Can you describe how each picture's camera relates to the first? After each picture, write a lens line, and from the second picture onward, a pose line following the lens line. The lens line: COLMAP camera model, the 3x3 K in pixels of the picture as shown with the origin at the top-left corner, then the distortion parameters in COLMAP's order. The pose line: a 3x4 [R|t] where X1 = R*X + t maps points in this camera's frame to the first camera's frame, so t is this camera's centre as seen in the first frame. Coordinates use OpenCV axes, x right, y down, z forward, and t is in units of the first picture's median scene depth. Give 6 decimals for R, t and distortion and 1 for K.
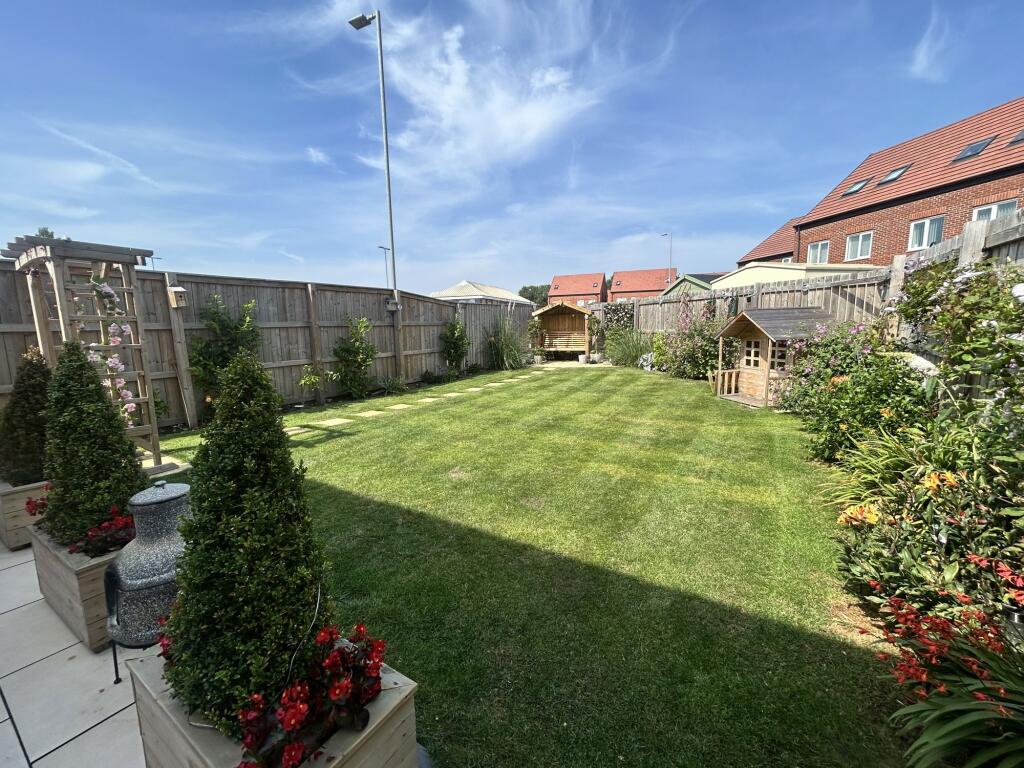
lens RADIAL K [[413.2, 0, 511.2], [0, 413.2, 384.2], [0, 0, 1]] dist [-0.000057, 0.001838]
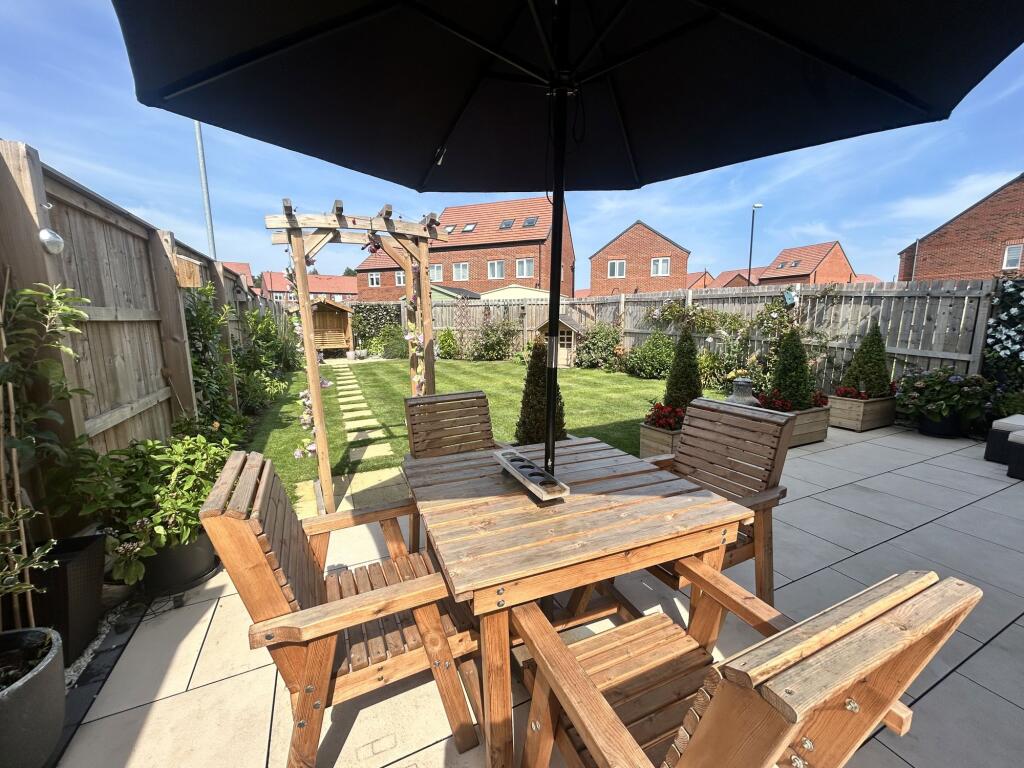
lens RADIAL K [[413.2, 0, 508.3], [0, 413.2, 385.3], [0, 0, 1]] dist [-0.000057, 0.001838]
pose [[0.537656, -0.115283, 0.835246, -0.489485], [0.112206, 0.991581, 0.064633, -0.009813], [-0.835665, 0.058970, 0.546065, 0.109862]]
